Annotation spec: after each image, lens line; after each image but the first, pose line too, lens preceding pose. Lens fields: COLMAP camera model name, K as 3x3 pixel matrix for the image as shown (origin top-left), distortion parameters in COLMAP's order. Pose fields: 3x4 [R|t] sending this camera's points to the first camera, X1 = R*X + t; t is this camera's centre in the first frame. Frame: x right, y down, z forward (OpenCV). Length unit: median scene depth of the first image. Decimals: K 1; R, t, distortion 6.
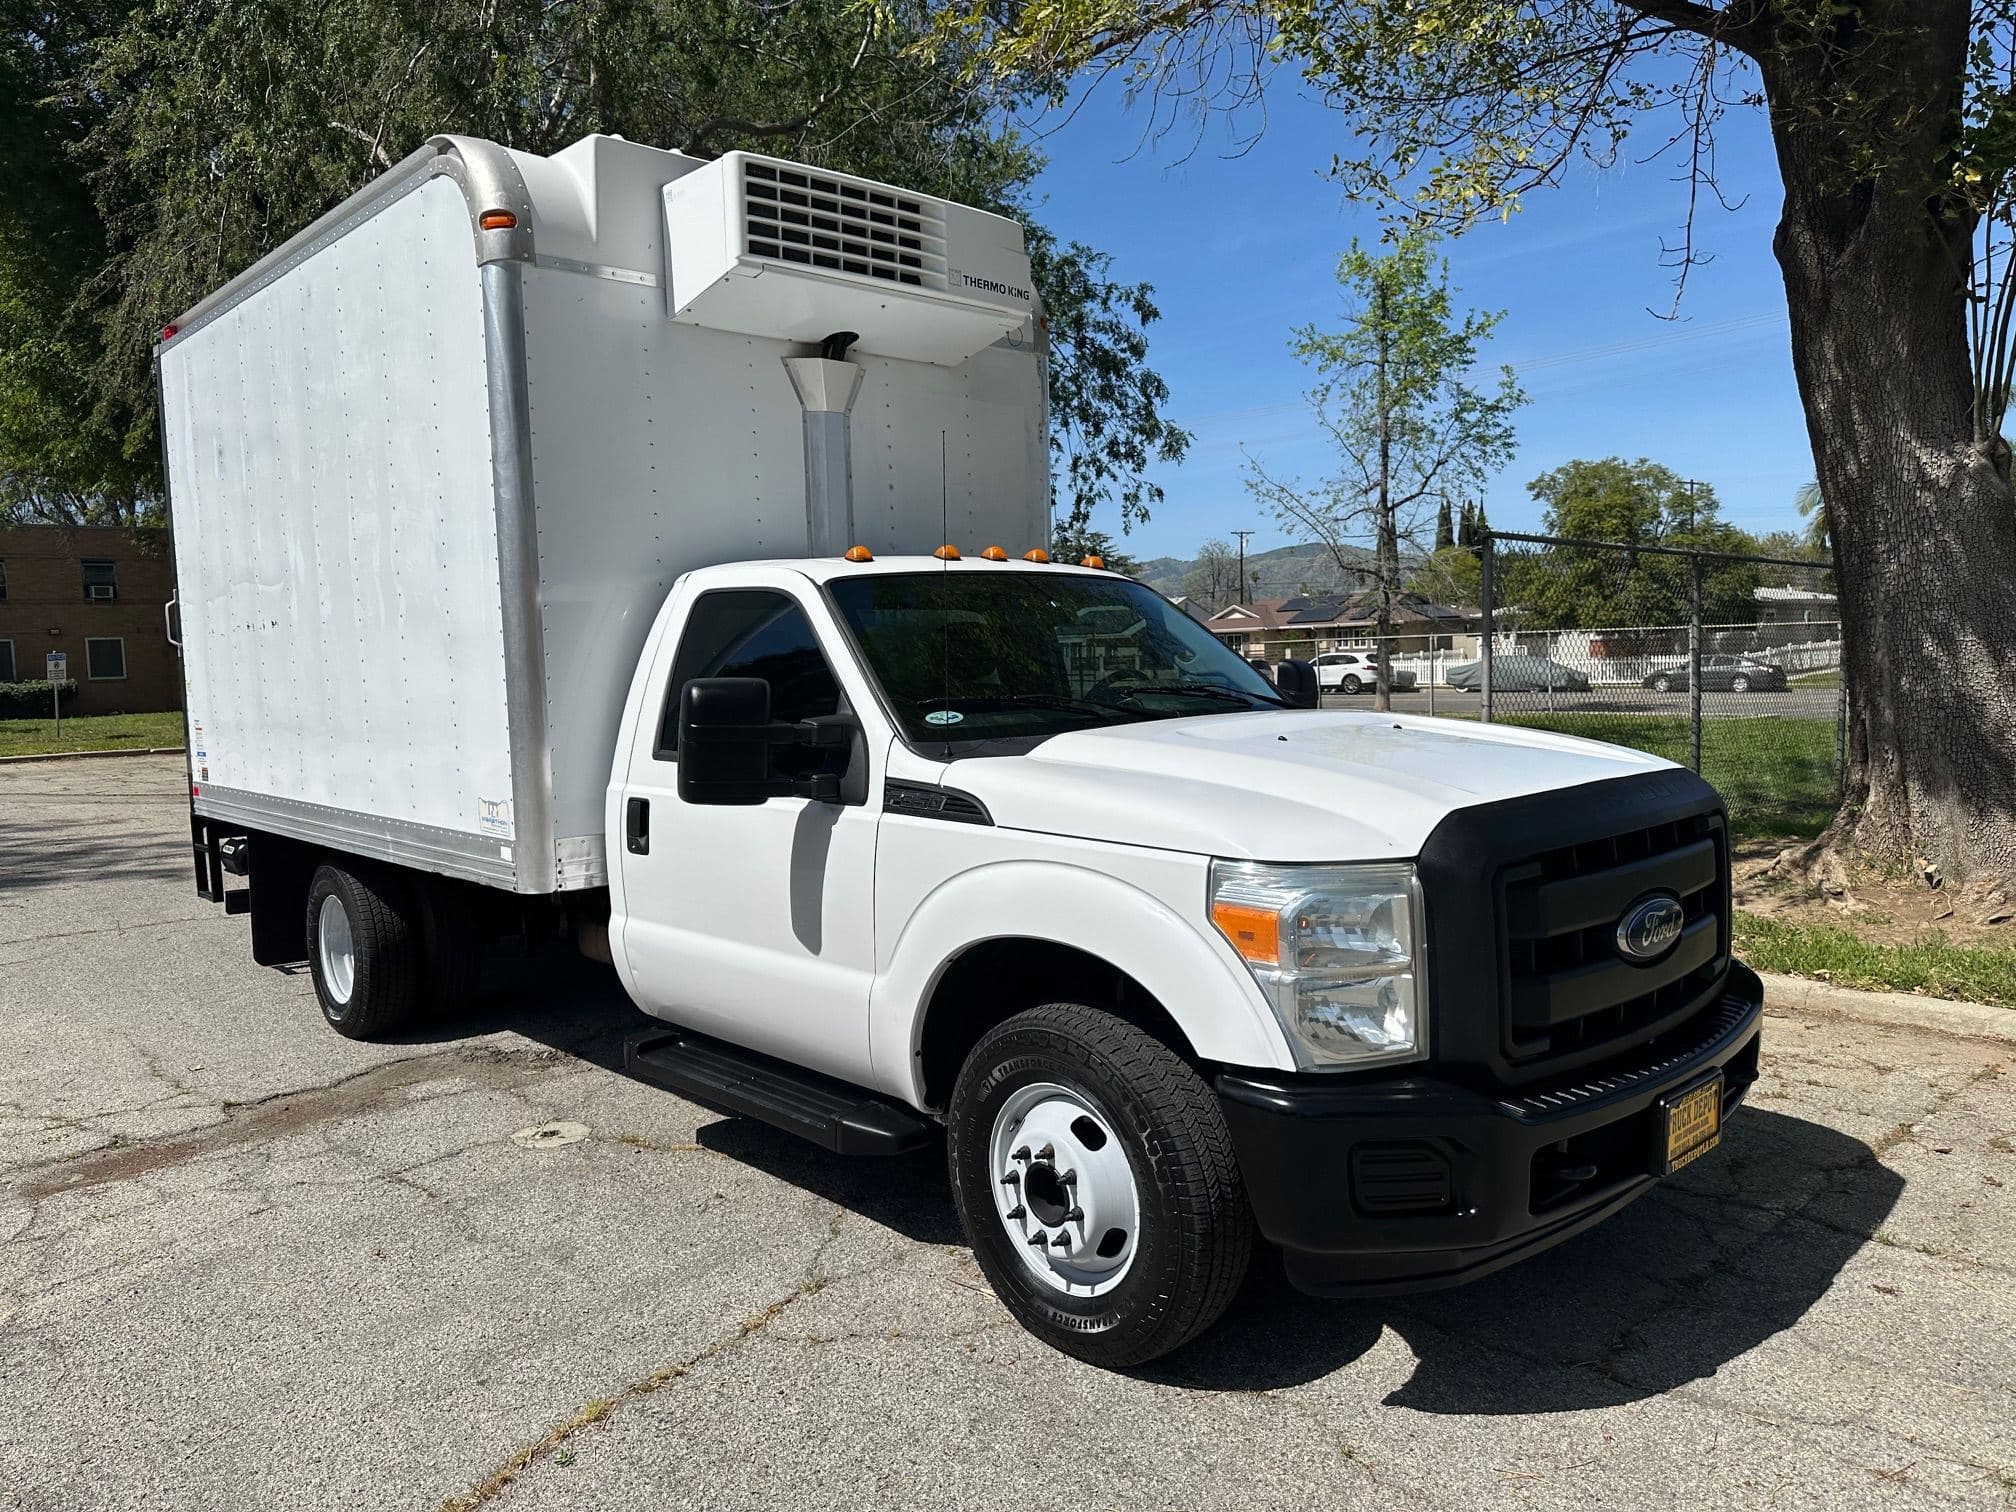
lens RADIAL K [[1417.2, 0, 1010.2], [0, 1417.2, 776.9], [0, 0, 1]] dist [0.062402, -0.090146]
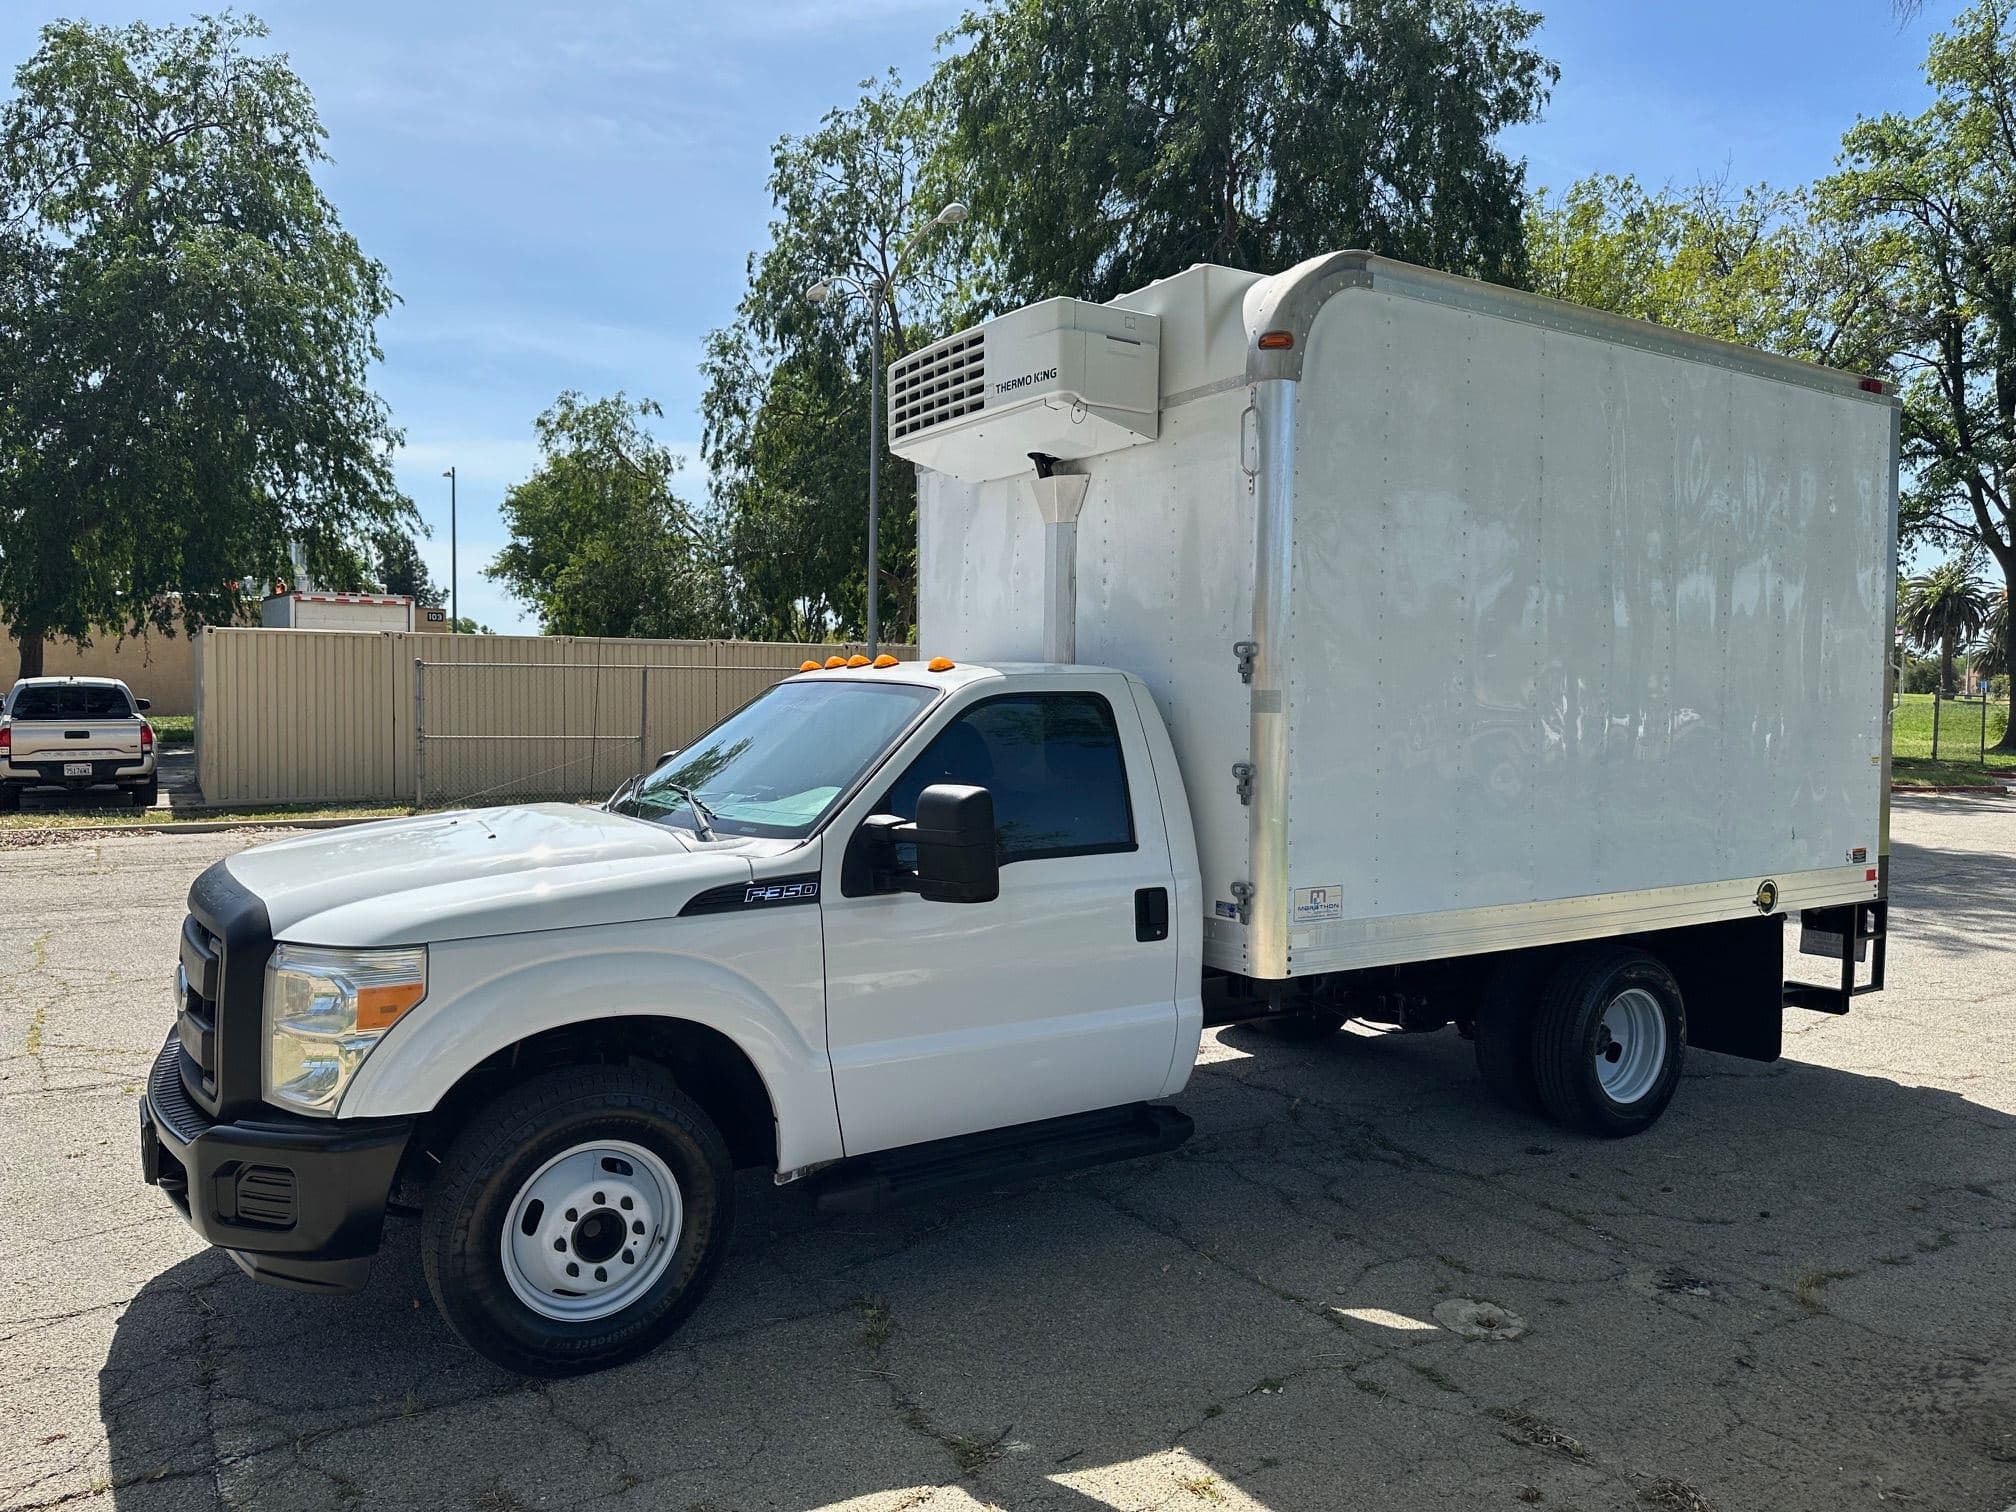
lens RADIAL K [[1419.9, 0, 1006.2], [0, 1419.9, 760.4], [0, 0, 1]] dist [0.070533, -0.101345]
pose [[-0.182582, 0.066656, -0.980928, 1.085605], [-0.097966, 0.991501, 0.085609, -0.192527], [0.978298, 0.111728, -0.174500, 1.342888]]
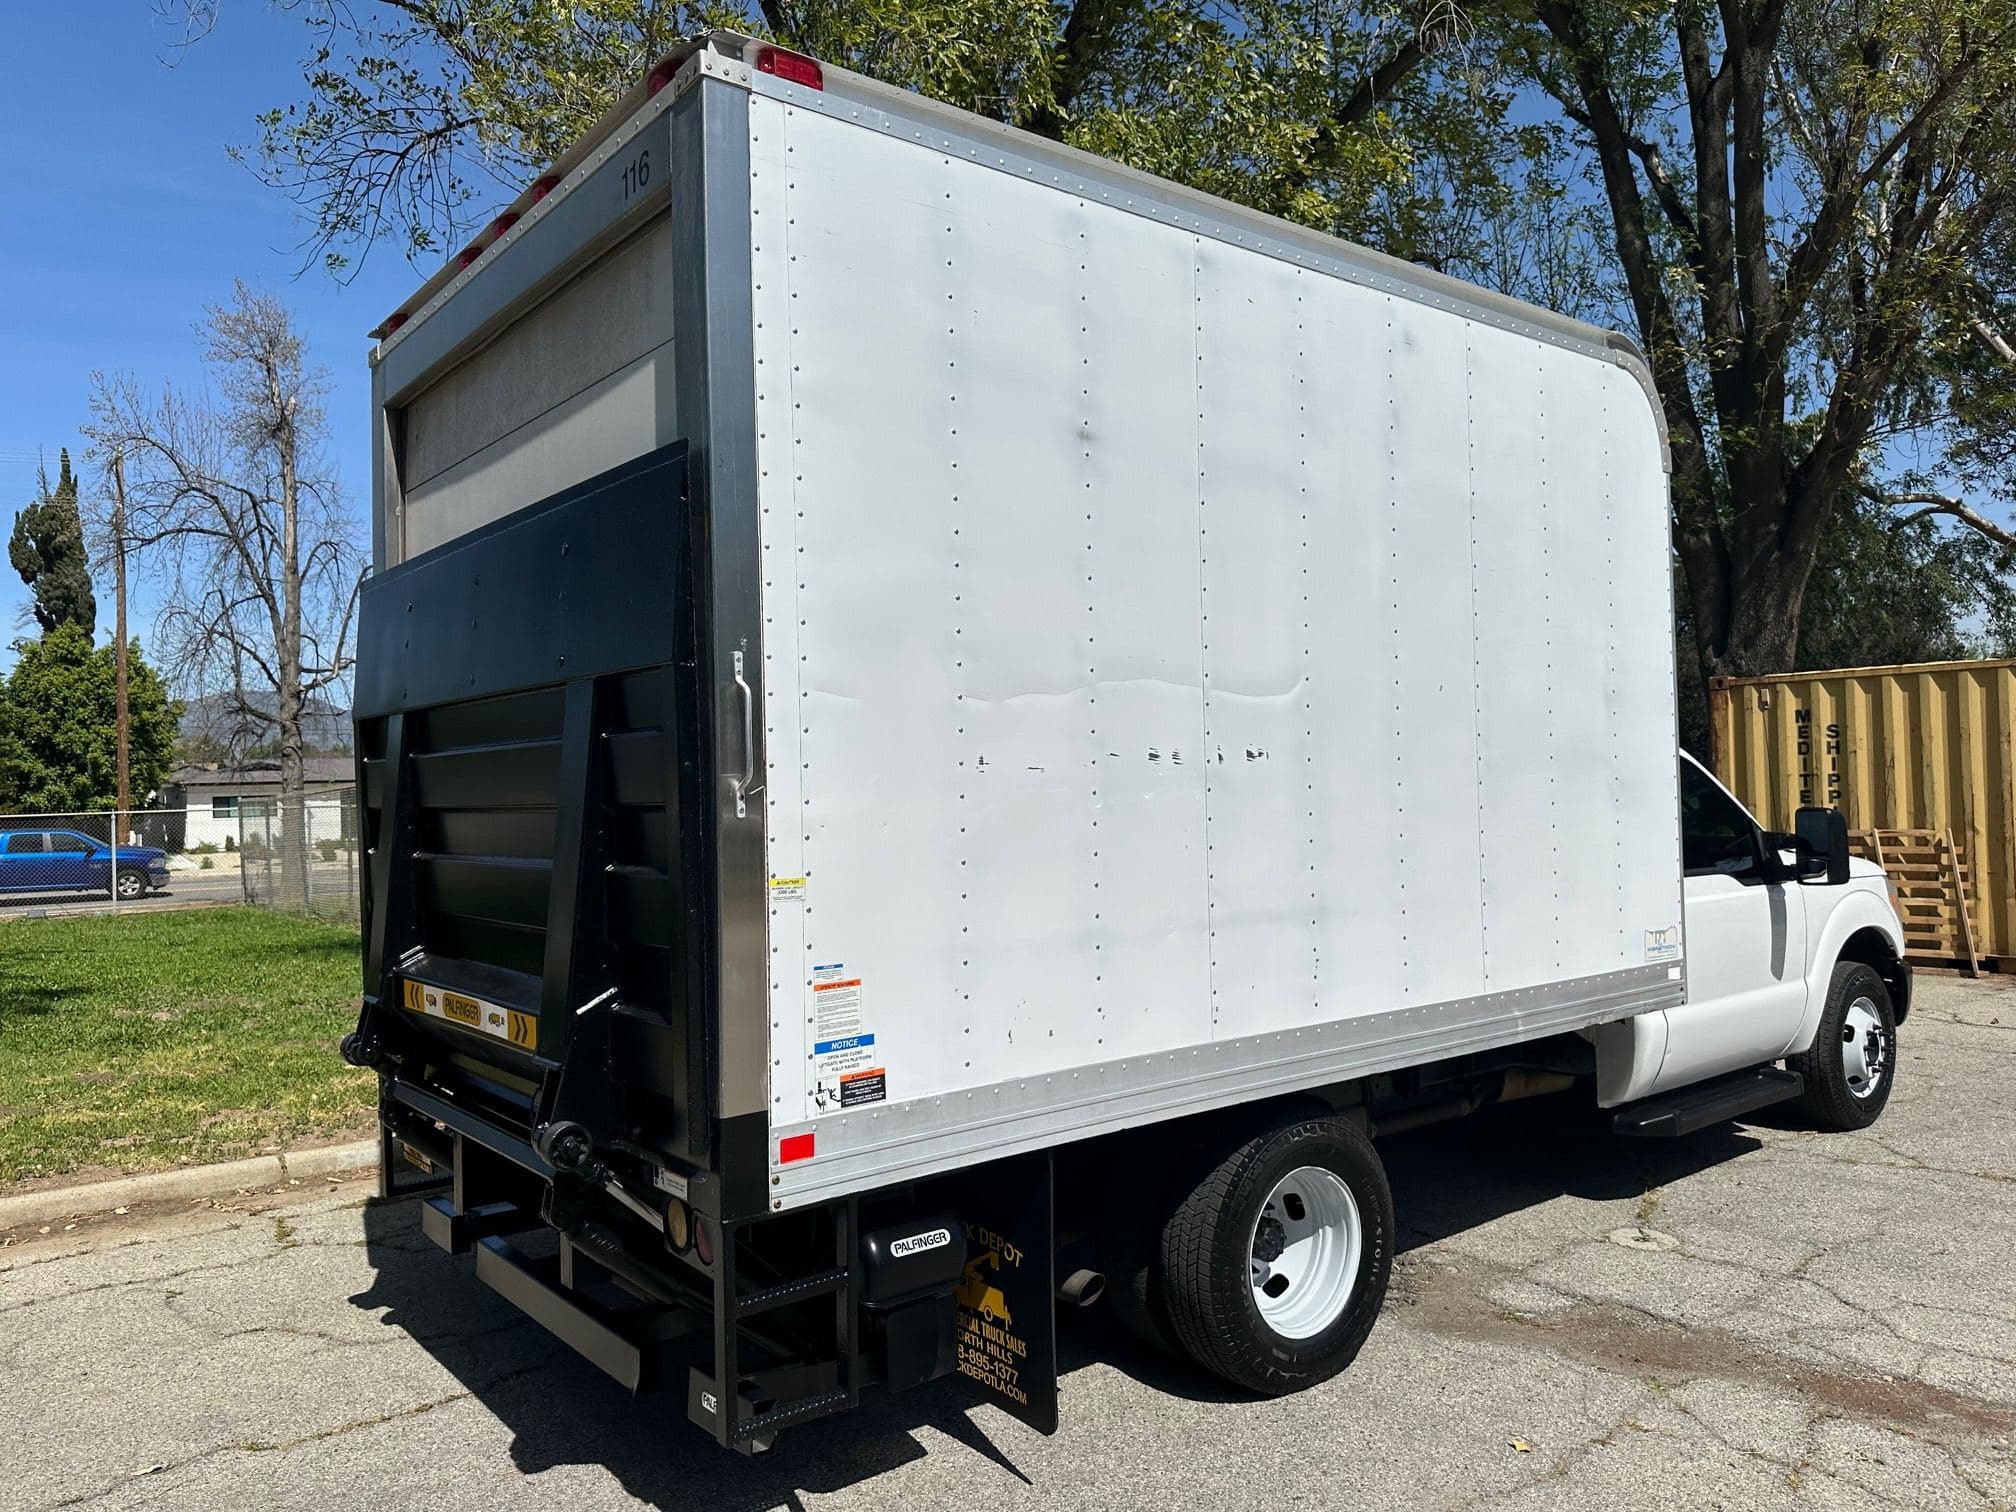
lens RADIAL K [[1419.9, 0, 1006.2], [0, 1419.9, 760.4], [0, 0, 1]] dist [0.070533, -0.101345]
pose [[0.083894, 0.044169, 0.995495, -1.560093], [0.112769, 0.992179, -0.053526, -0.113634], [-0.990073, 0.116751, 0.078257, 1.440428]]
